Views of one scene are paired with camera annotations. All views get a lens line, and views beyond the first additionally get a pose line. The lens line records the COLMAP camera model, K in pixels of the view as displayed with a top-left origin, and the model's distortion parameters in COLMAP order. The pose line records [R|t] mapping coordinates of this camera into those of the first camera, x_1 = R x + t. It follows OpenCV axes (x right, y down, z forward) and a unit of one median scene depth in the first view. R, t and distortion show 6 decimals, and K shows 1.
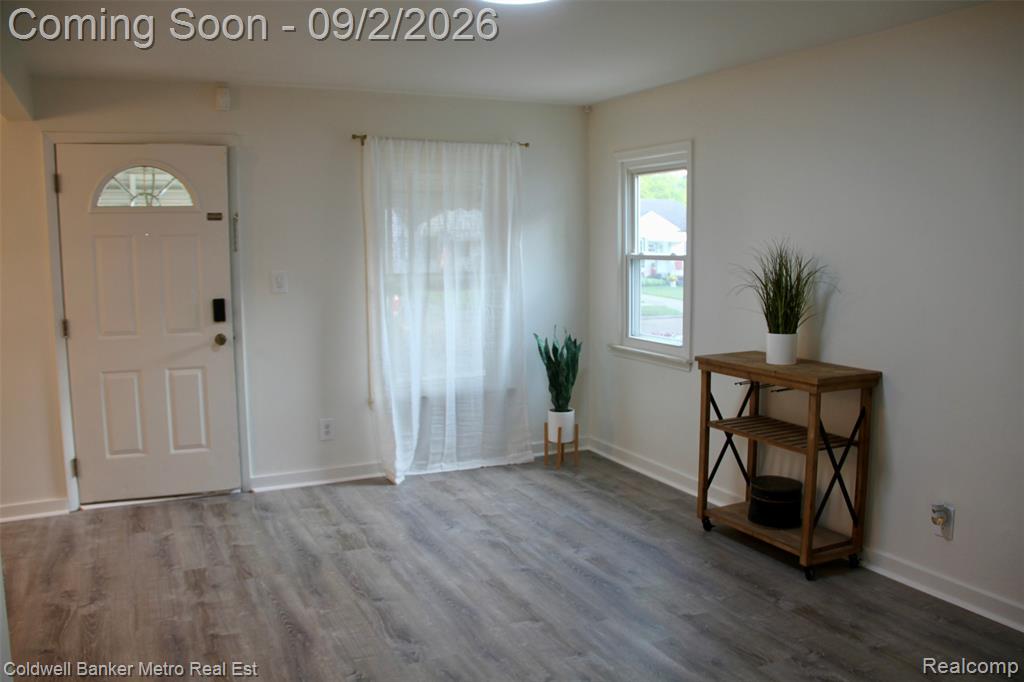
lens RADIAL K [[838.6, 0, 526.3], [0, 838.6, 344.4], [0, 0, 1]] dist [-0.180986, 0.127627]
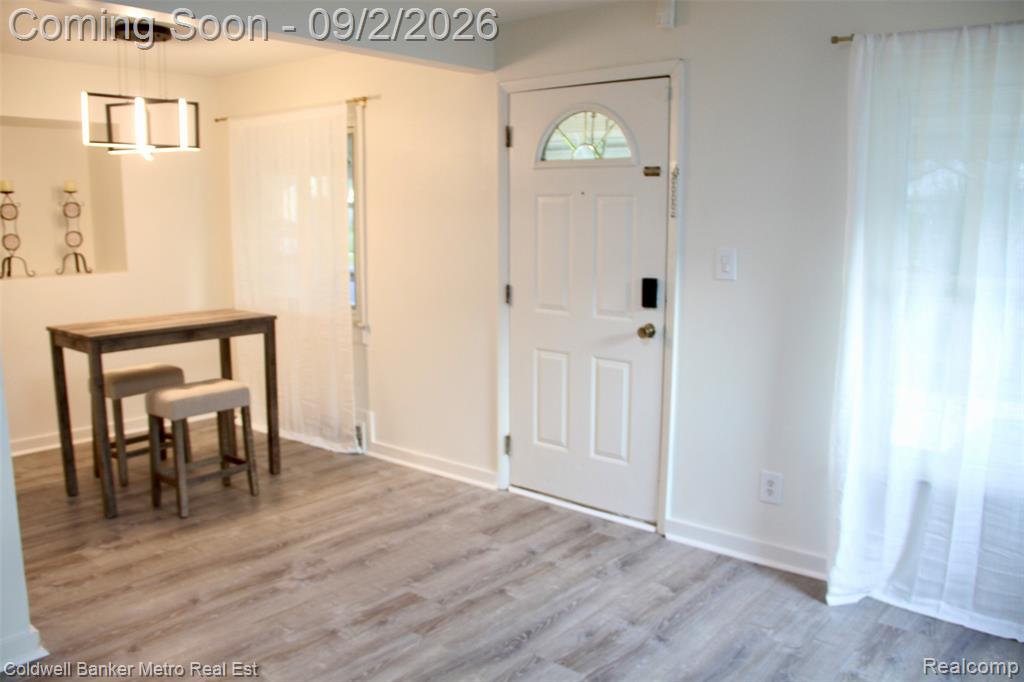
lens RADIAL K [[838.6, 0, 526.3], [0, 838.6, 344.4], [0, 0, 1]] dist [-0.180986, 0.127627]
pose [[0.404605, 0.151703, -0.901821, 0.301347], [-0.118936, 0.986498, 0.112586, -0.072563], [0.906724, 0.061706, 0.417185, 0.600342]]
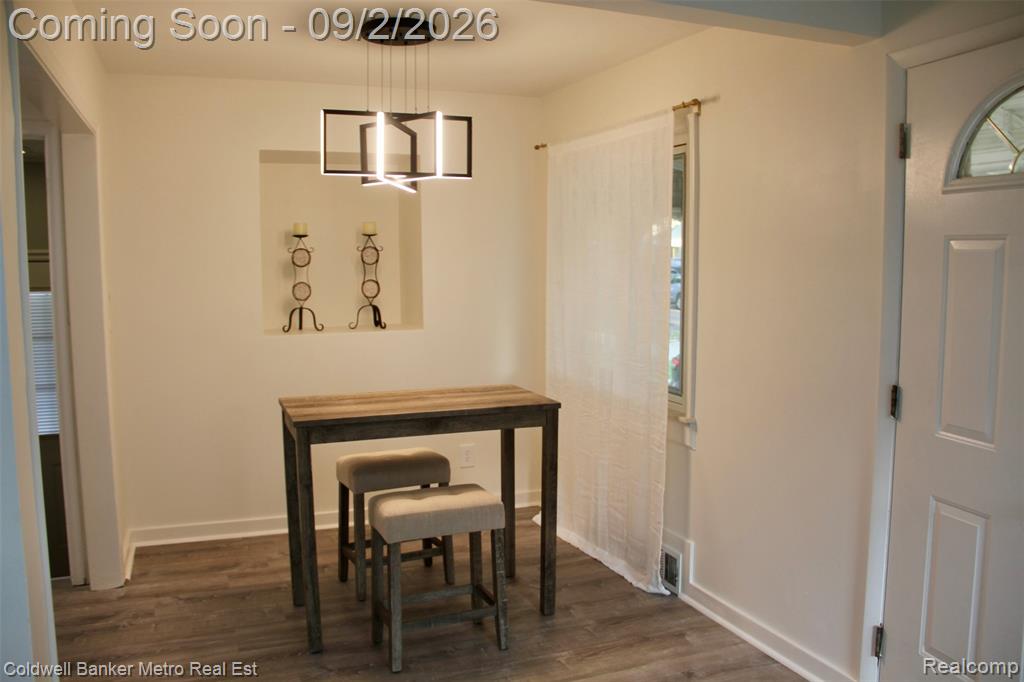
lens RADIAL K [[838.6, 0, 526.3], [0, 838.6, 344.4], [0, 0, 1]] dist [-0.180986, 0.127627]
pose [[-0.081225, 0.109861, -0.990623, 0.000847], [-0.117789, 0.985884, 0.118993, -0.093523], [0.989711, 0.126349, -0.067139, 0.754138]]
